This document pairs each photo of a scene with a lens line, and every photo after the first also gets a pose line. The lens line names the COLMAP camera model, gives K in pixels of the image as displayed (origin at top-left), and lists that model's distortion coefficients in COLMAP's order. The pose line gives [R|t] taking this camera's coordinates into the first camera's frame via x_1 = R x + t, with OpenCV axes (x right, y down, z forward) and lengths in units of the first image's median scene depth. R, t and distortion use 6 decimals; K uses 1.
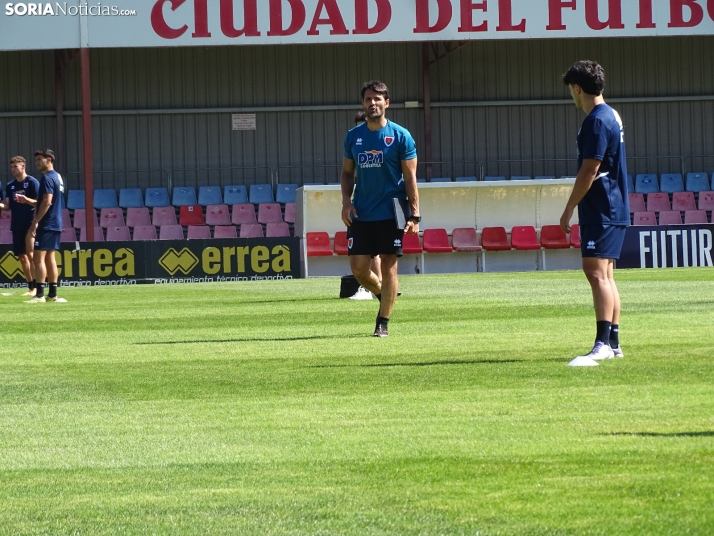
lens RADIAL K [[4539.8, 0, 357.0], [0, 4539.8, 268.0], [0, 0, 1]] dist [-0.206284, -10.959647]
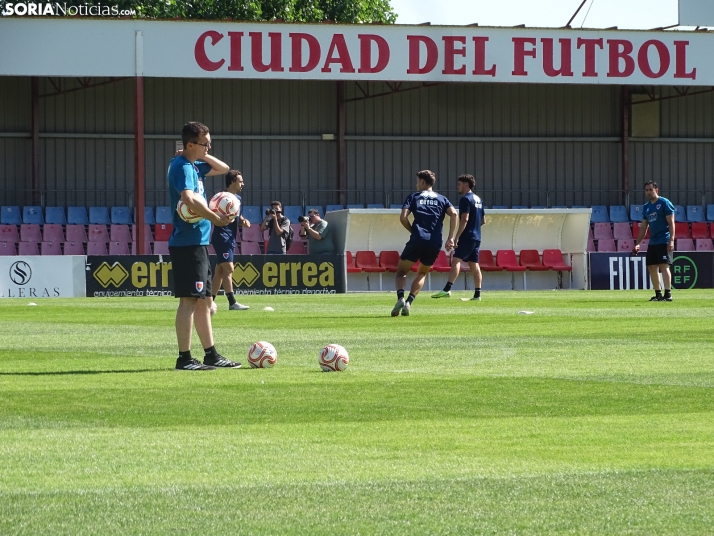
lens RADIAL K [[4539.8, 0, 357.0], [0, 4539.8, 268.0], [0, 0, 1]] dist [-0.206284, -10.959647]
pose [[0.941572, 0.022078, 0.336087, -0.373854], [-0.019106, 0.999744, -0.012145, 0.009503], [-0.336269, 0.005014, 0.941753, -0.041337]]
